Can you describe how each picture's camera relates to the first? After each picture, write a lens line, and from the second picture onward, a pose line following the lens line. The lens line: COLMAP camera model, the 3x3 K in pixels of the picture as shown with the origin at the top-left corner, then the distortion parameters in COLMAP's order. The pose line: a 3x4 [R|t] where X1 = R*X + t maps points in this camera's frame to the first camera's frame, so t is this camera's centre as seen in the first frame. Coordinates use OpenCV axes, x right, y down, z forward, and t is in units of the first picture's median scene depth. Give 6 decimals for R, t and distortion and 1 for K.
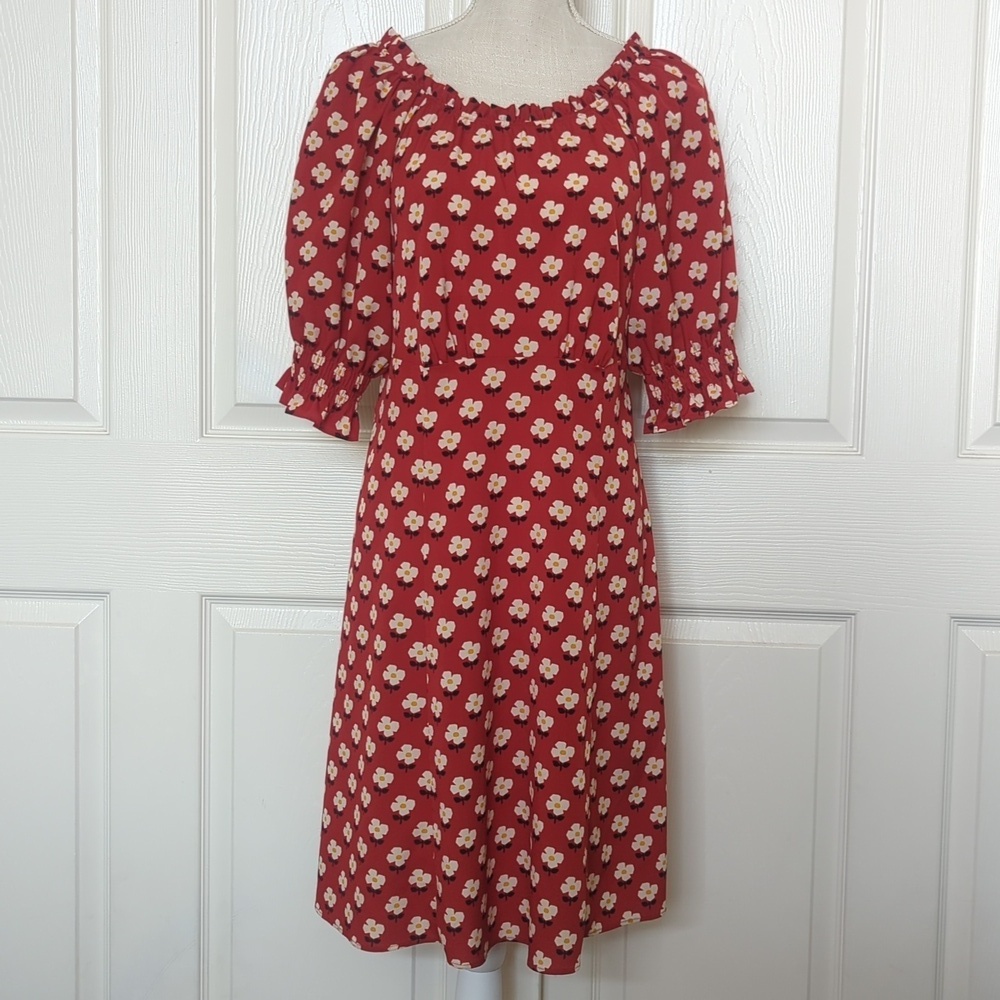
lens RADIAL K [[1619.4, 0, 500.5], [0, 1619.4, 510.8], [0, 0, 1]] dist [0.138773, -0.360348]
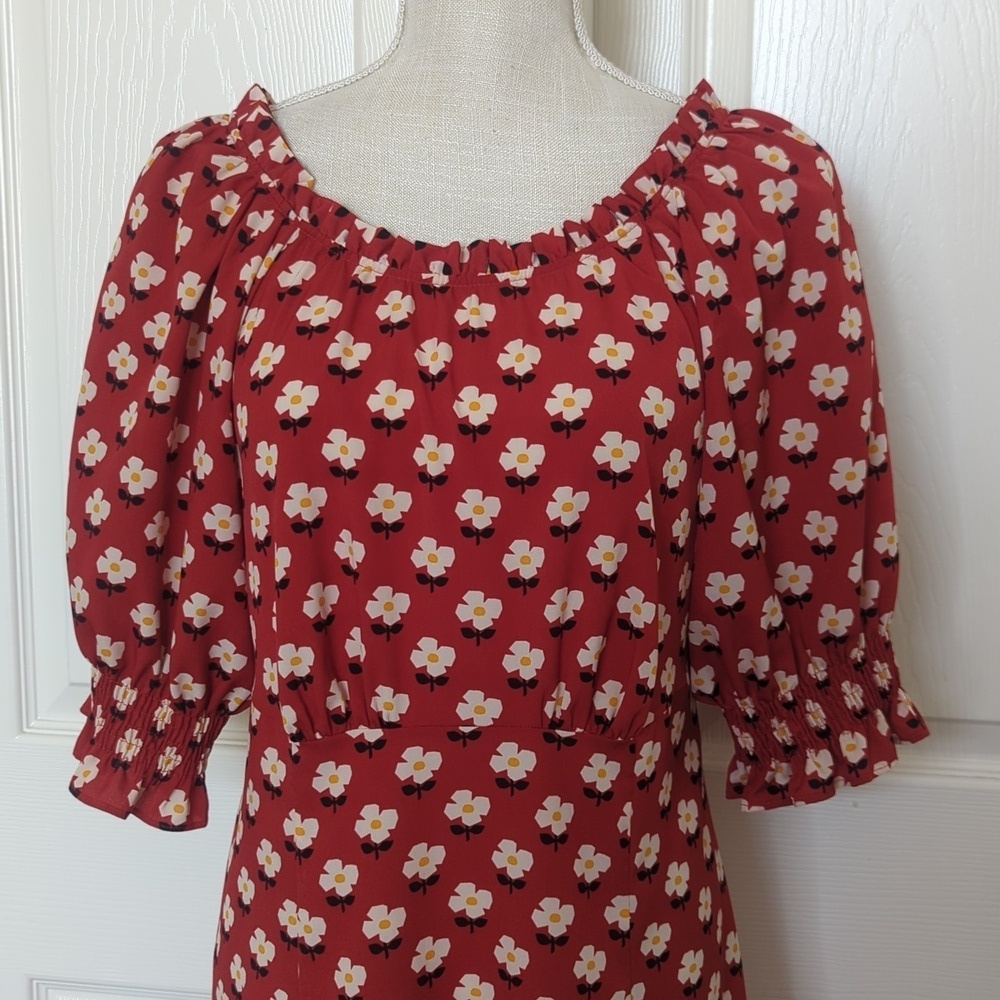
lens RADIAL K [[1619.4, 0, 500.5], [0, 1619.4, 510.8], [0, 0, 1]] dist [0.138773, -0.360348]
pose [[0.993372, -0.000151, -0.114943, 0.080255], [0.006598, 0.998425, 0.055707, -0.187803], [0.114754, -0.056097, 0.991809, 0.468984]]
